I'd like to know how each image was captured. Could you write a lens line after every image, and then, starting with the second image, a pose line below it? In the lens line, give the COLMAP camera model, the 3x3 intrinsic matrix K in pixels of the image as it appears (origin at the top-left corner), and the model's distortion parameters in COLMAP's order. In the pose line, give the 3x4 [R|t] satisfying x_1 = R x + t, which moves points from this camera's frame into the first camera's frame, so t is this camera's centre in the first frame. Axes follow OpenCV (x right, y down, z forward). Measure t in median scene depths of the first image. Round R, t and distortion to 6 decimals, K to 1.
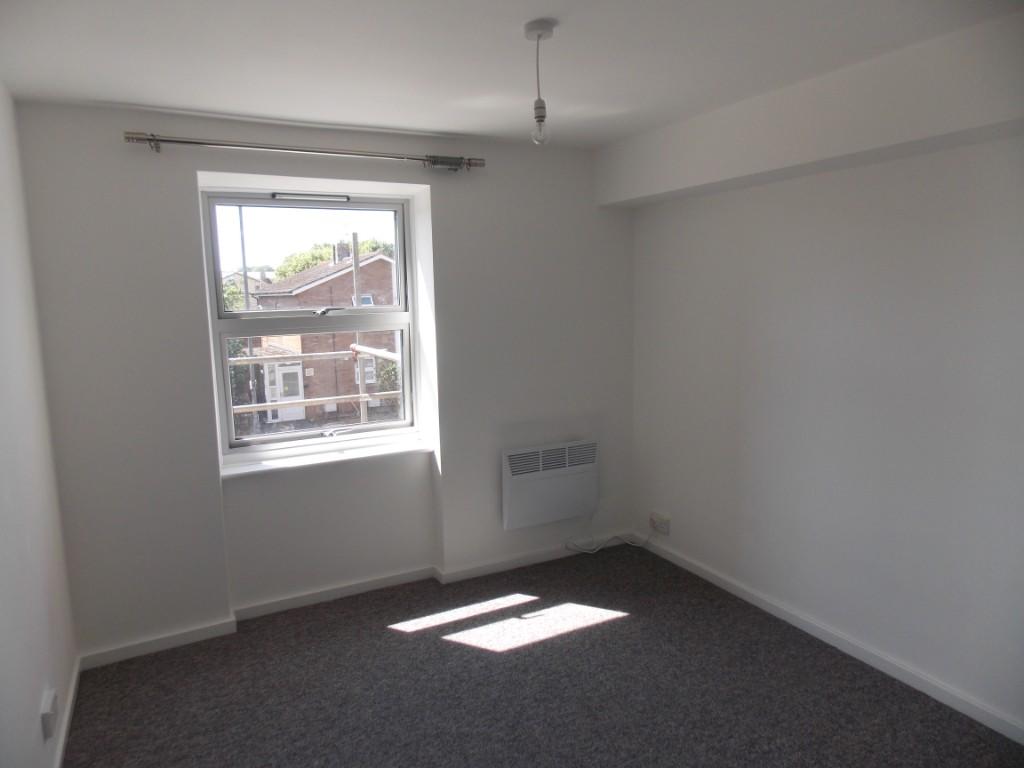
lens RADIAL K [[672.0, 0, 512.0], [0, 672.0, 384.0], [0, 0, 1]] dist [0.005738, 0.002221]
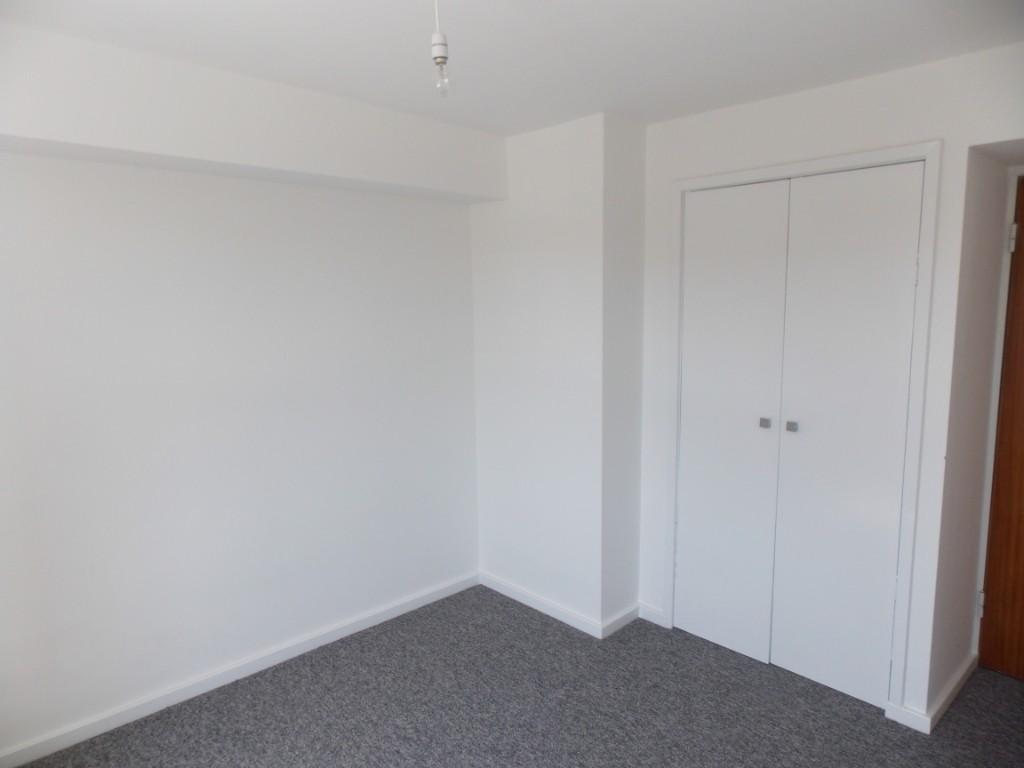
lens RADIAL K [[672.0, 0, 512.0], [0, 672.0, 384.0], [0, 0, 1]] dist [0.005738, 0.002221]
pose [[-0.270949, -0.105859, 0.956755, -0.550901], [0.149629, 0.977221, 0.150498, -0.113789], [-0.950893, 0.183936, -0.248937, 0.895917]]
